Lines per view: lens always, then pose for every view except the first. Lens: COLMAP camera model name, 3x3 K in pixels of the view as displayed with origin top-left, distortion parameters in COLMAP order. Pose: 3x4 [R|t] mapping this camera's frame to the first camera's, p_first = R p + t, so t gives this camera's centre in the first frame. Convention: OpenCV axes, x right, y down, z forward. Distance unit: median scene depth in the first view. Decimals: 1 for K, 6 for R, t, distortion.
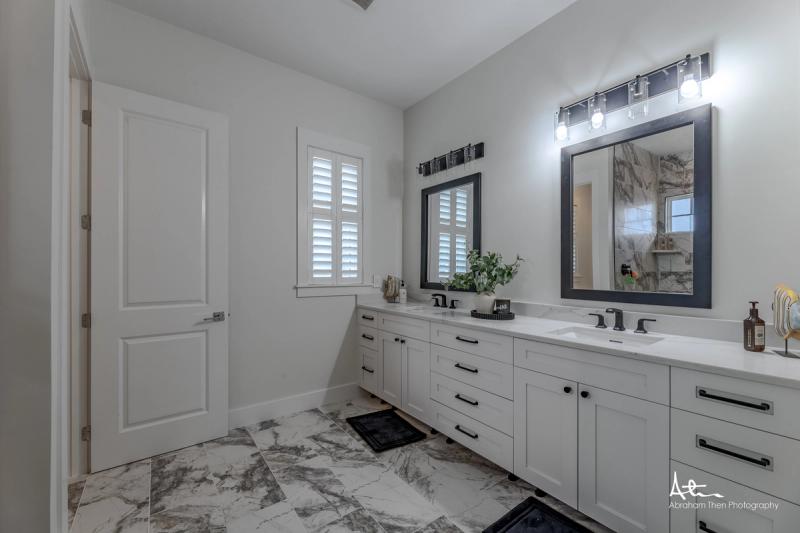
lens RADIAL K [[327.1, 0, 400.4], [0, 327.1, 280.2], [0, 0, 1]] dist [-0.000892, -0.000223]
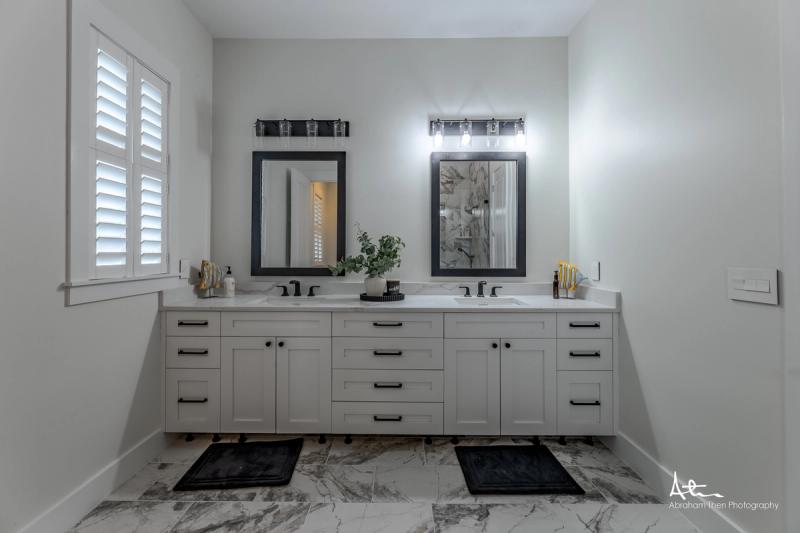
lens RADIAL K [[329.4, 0, 397.8], [0, 329.4, 258.3], [0, 0, 1]] dist [-0.000574, -0.000296]
pose [[0.612163, -0.015020, 0.790589, -0.429078], [0.022026, 0.999756, 0.001939, -0.013067], [-0.790425, 0.016226, 0.612344, 0.284630]]
